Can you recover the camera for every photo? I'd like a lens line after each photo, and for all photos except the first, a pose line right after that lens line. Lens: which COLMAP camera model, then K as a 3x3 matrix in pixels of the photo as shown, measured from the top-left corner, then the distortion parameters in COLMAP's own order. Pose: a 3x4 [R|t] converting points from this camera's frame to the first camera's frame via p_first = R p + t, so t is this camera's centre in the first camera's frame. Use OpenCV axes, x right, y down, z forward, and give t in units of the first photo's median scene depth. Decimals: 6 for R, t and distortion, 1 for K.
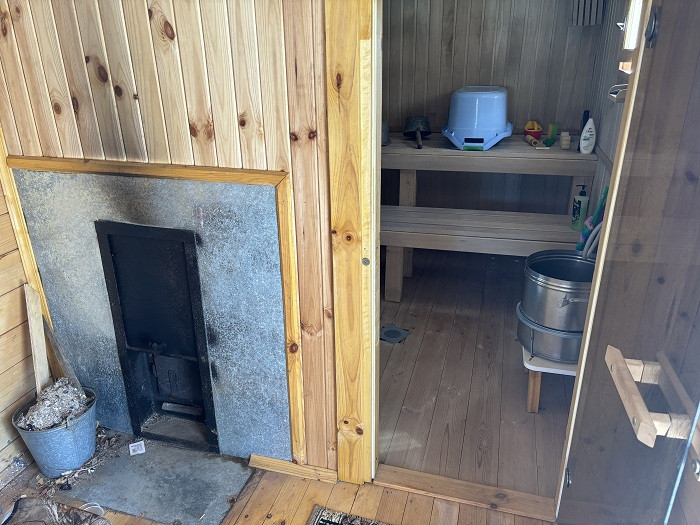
lens RADIAL K [[534.8, 0, 347.9], [0, 534.8, 263.5], [0, 0, 1]] dist [0.033344, -0.012768]
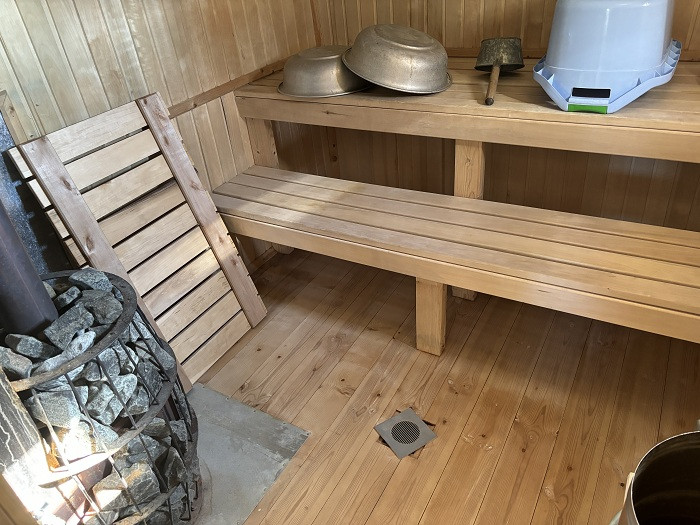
lens RADIAL K [[534.8, 0, 352.3], [0, 534.8, 262.8], [0, 0, 1]] dist [0.033344, -0.012768]
pose [[0.966730, 0.067065, -0.246849, 0.149545], [-0.013145, 0.976768, 0.213894, -0.175025], [0.255459, -0.203533, 0.945153, 0.401952]]
